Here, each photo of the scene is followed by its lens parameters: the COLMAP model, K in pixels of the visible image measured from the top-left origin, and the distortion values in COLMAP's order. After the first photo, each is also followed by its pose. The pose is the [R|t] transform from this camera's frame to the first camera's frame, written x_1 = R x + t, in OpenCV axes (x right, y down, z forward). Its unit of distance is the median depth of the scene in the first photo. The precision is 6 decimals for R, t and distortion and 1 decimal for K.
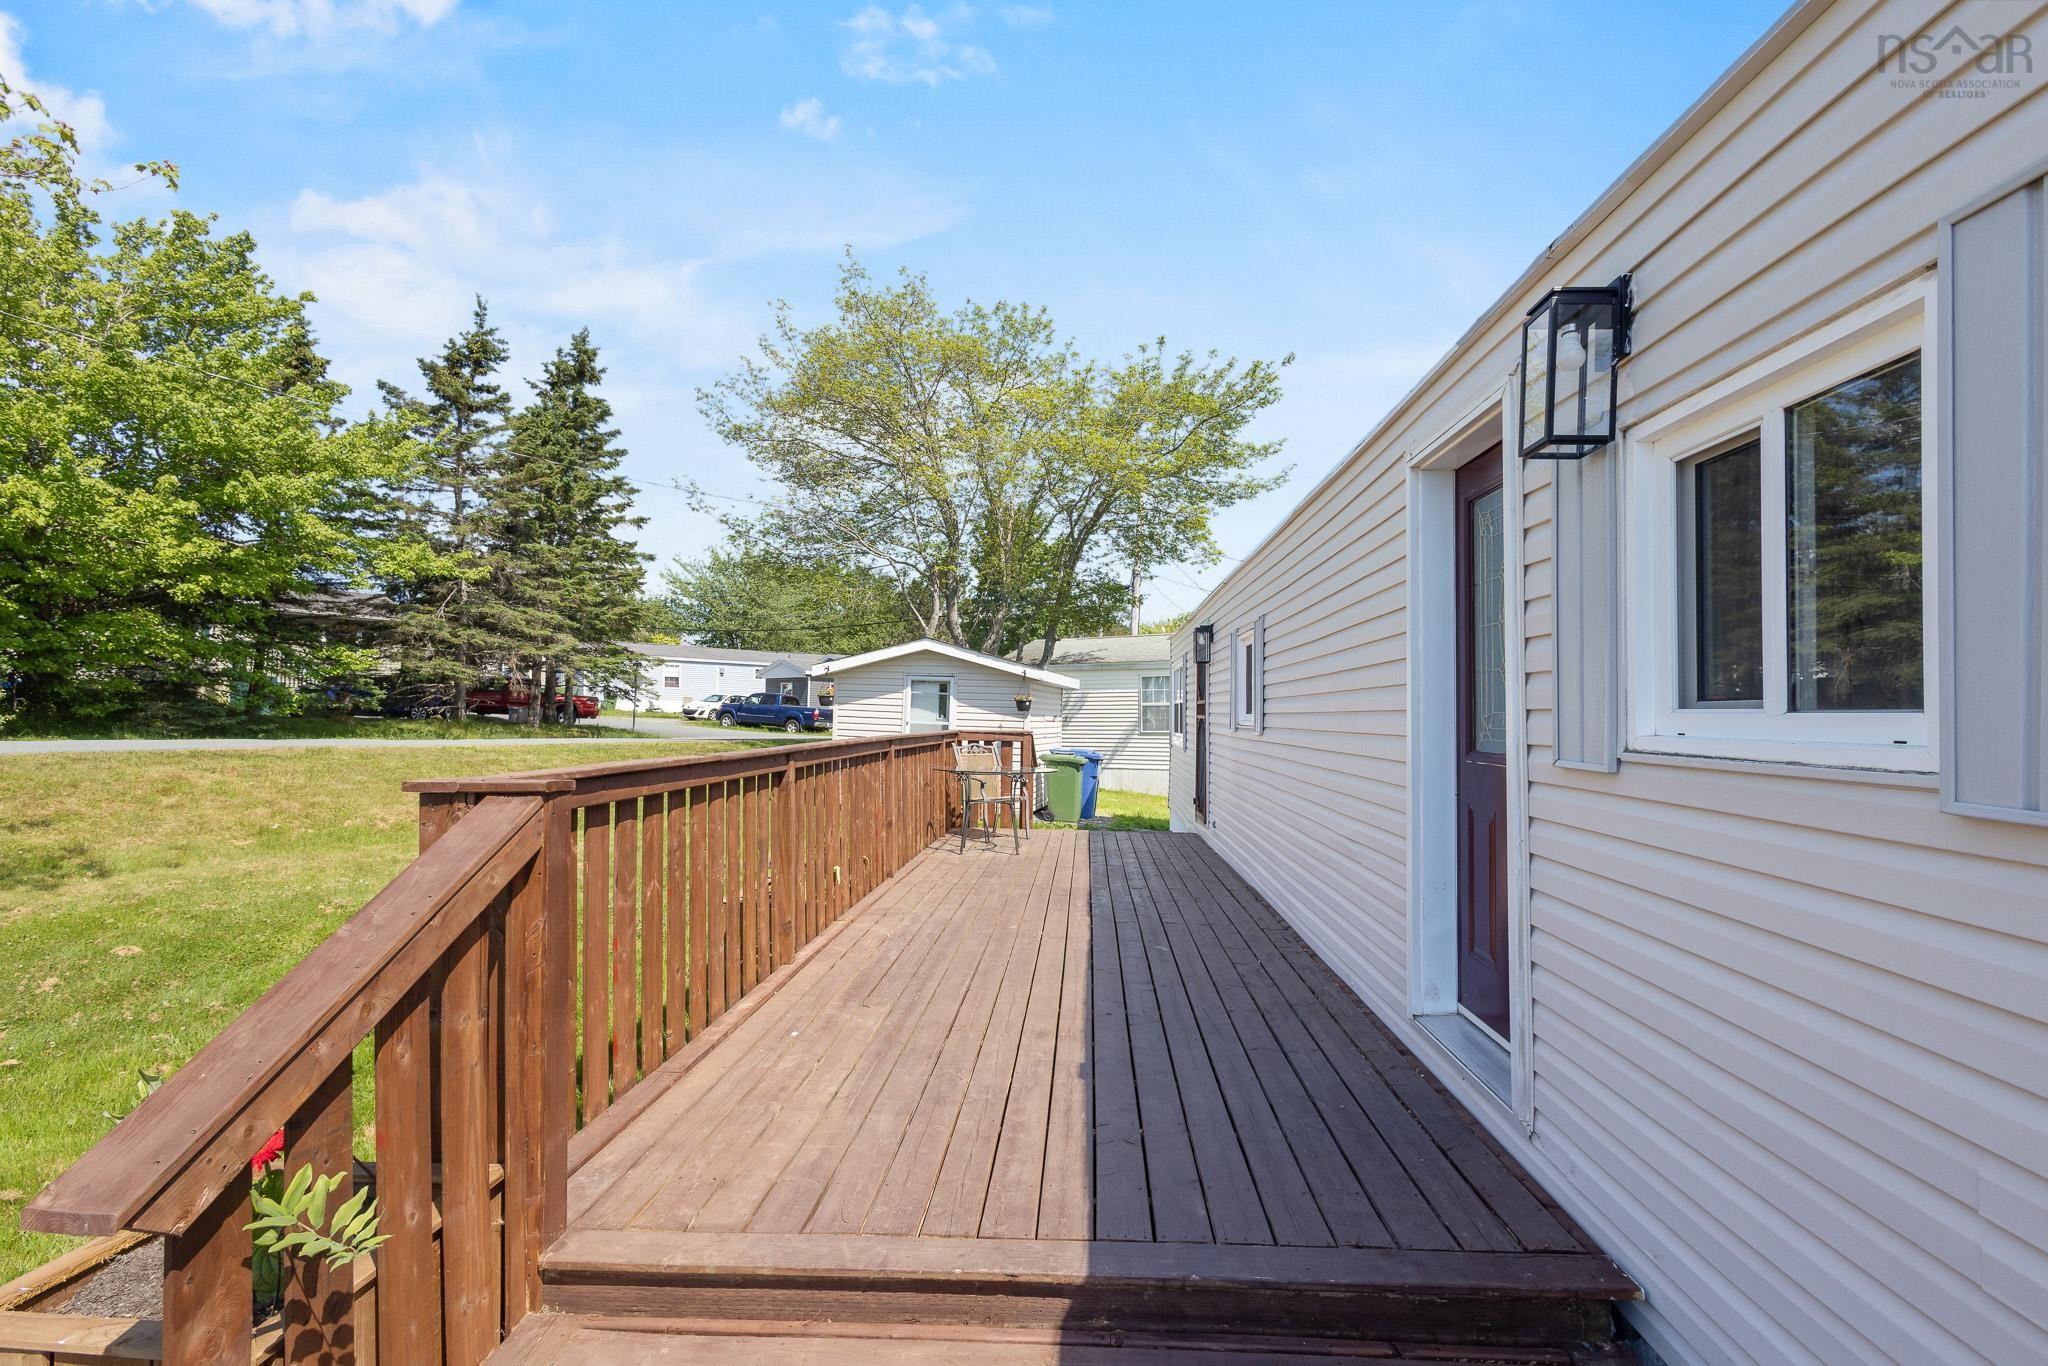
lens RADIAL K [[949.1, 0, 1038.2], [0, 949.1, 698.1], [0, 0, 1]] dist [0.010392, -0.000149]
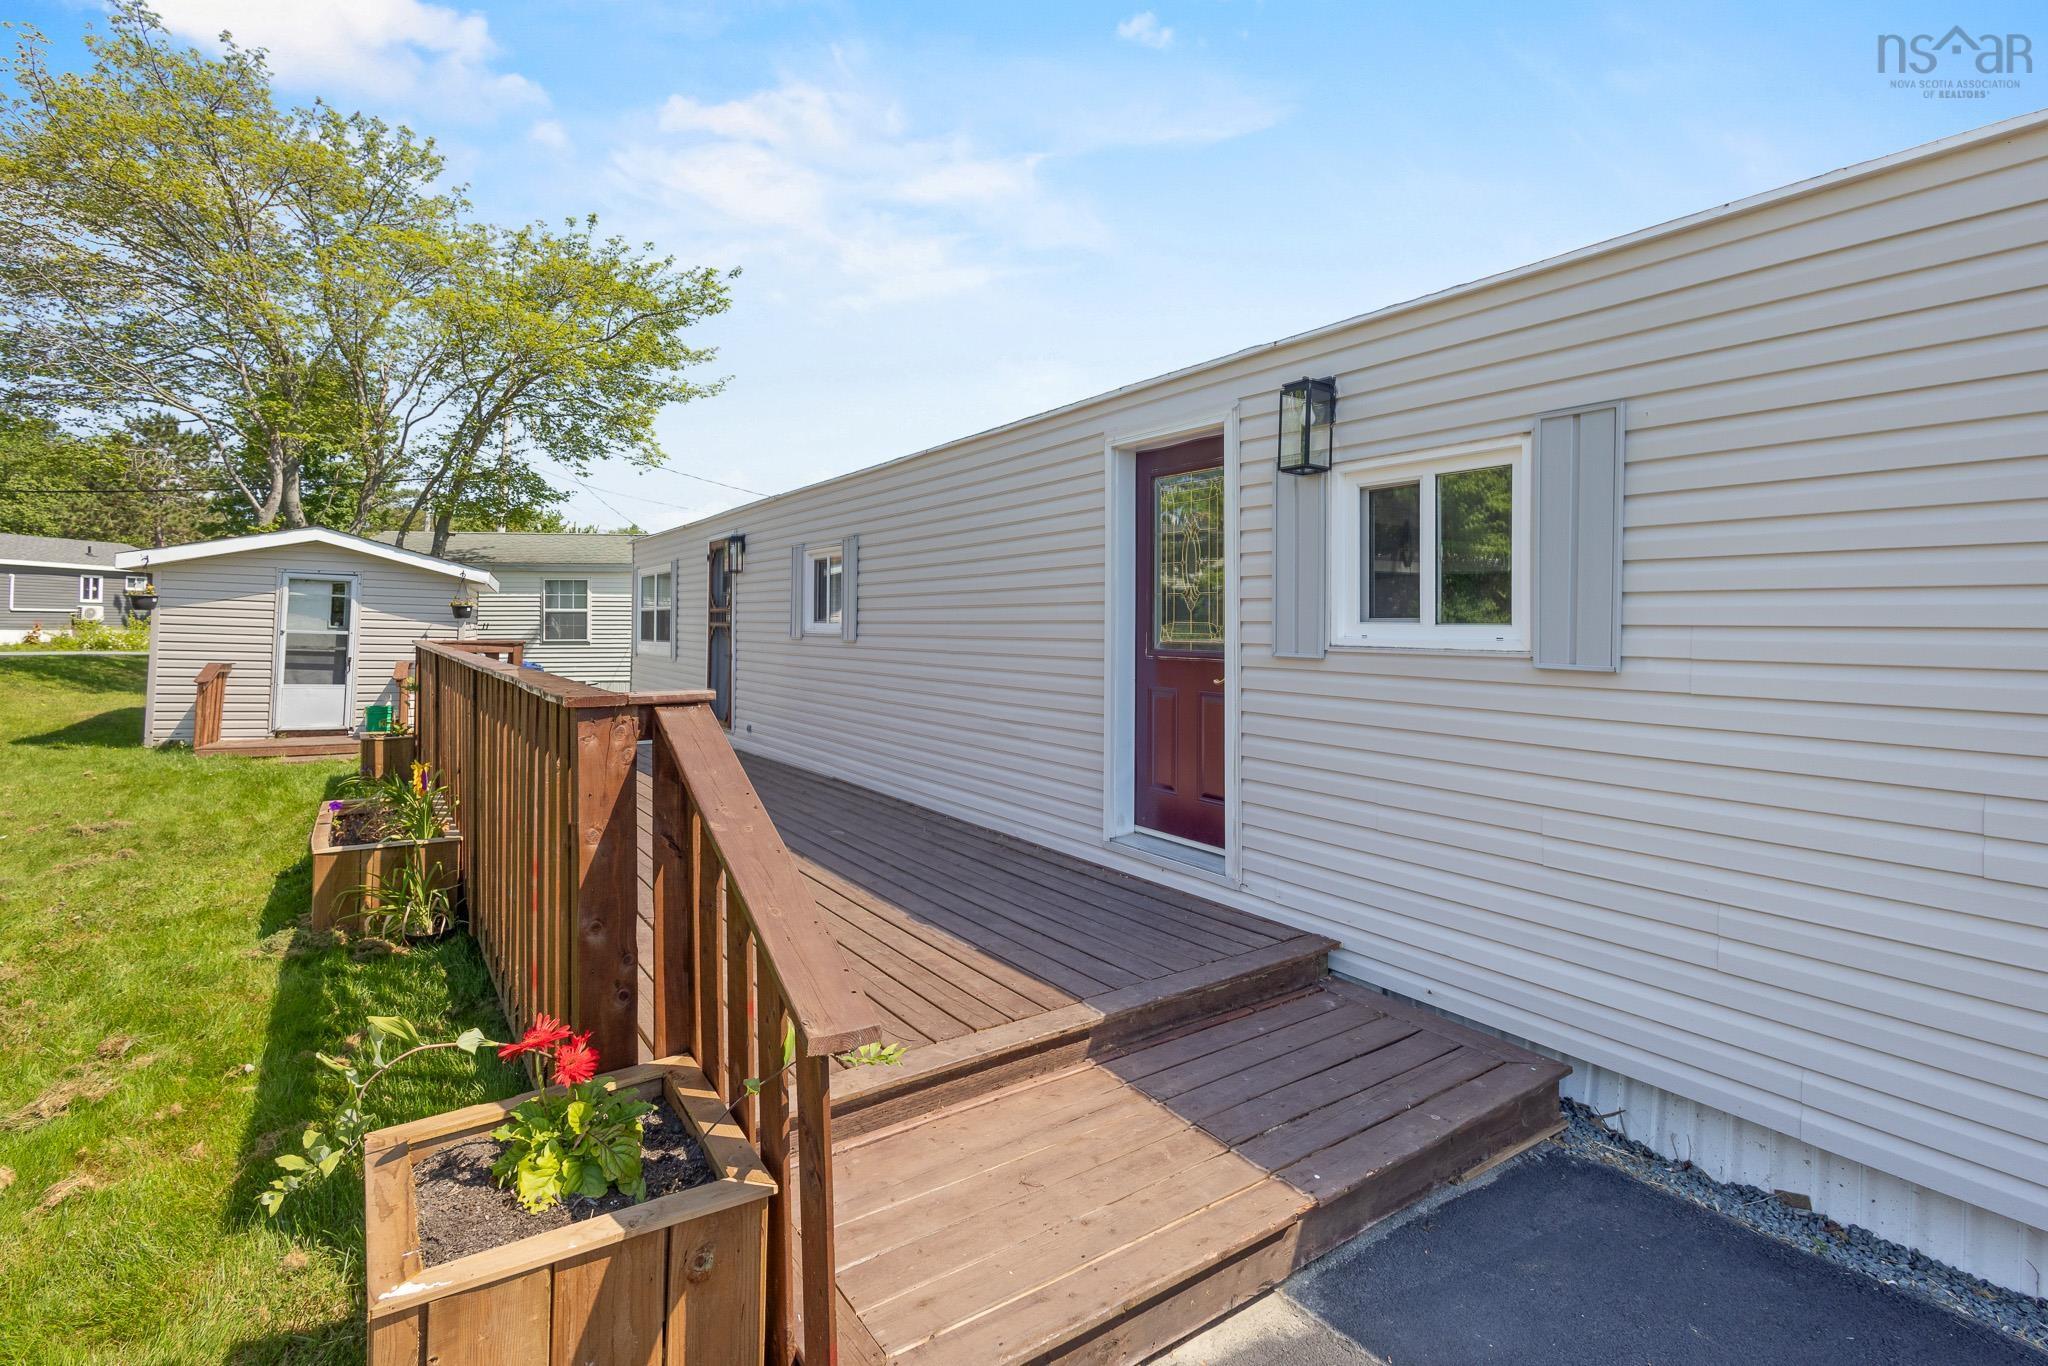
lens RADIAL K [[964.7, 0, 1029.6], [0, 964.7, 615.5], [0, 0, 1]] dist [0.000609, -0.000190]
pose [[0.786931, 0.006484, 0.617007, -0.099257], [-0.013036, 0.999896, 0.006119, -0.000530], [-0.616903, -0.012859, 0.786934, -0.006959]]
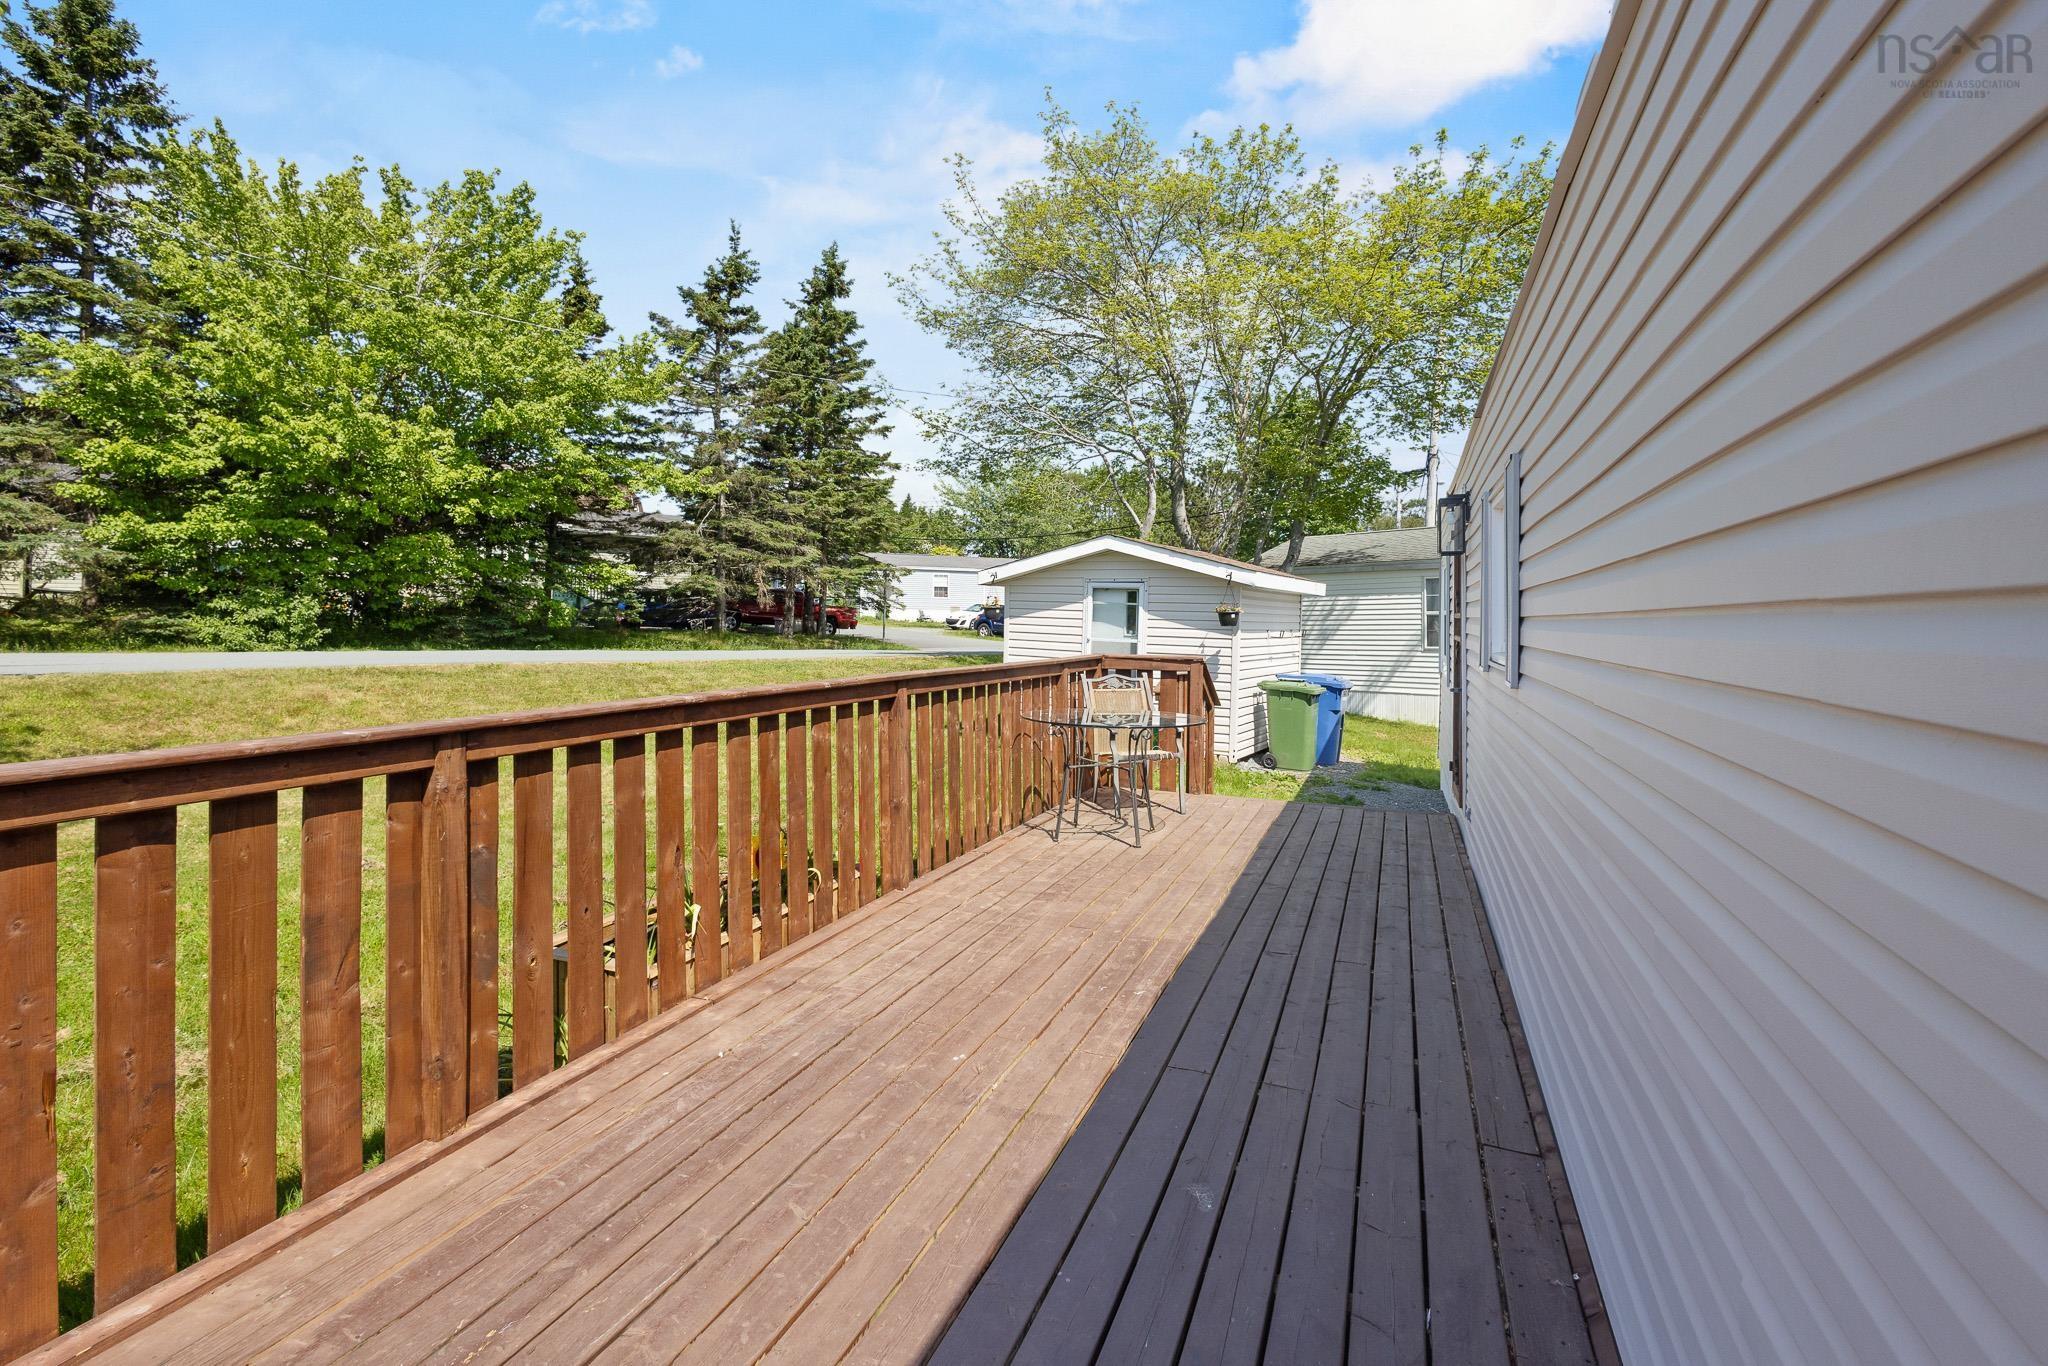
lens RADIAL K [[964.1, 0, 1009.2], [0, 964.1, 614.4], [0, 0, 1]] dist [0.011600, 0.000023]
pose [[0.945543, -0.003908, -0.325473, 0.046792], [0.007036, 0.999940, 0.008436, -0.002387], [0.325420, -0.010266, 0.945514, 0.133584]]
